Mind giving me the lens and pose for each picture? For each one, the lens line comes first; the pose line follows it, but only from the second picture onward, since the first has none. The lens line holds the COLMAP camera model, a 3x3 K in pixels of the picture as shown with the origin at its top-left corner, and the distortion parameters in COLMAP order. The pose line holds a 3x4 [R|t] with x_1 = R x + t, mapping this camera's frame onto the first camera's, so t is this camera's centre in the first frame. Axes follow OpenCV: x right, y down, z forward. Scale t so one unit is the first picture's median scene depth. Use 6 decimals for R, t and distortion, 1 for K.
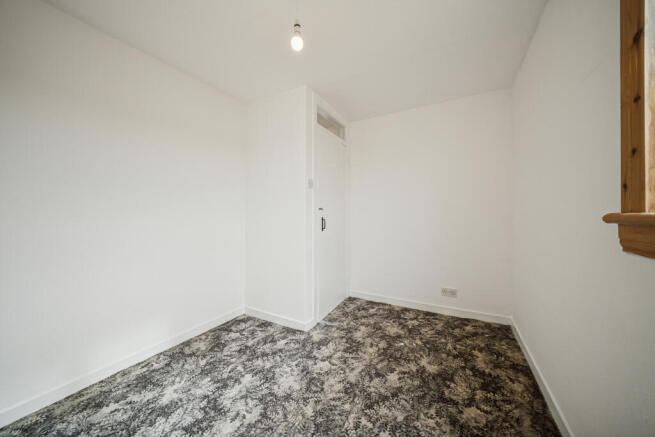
lens RADIAL K [[228.7, 0, 327.7], [0, 228.7, 218.7], [0, 0, 1]] dist [-0.003221, -0.000203]
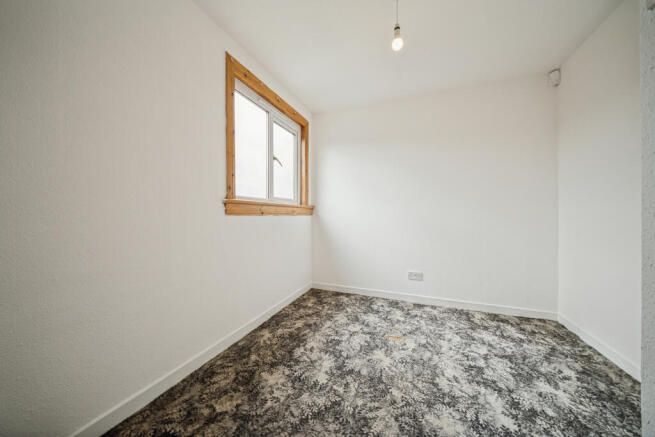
lens RADIAL K [[228.7, 0, 326.8], [0, 228.7, 218.7], [0, 0, 1]] dist [-0.003221, -0.000203]
pose [[-0.991013, 0.002203, -0.133749, 0.335144], [-0.000399, 0.999811, 0.019429, 0.069718], [0.133767, 0.019308, -0.990825, 1.866337]]
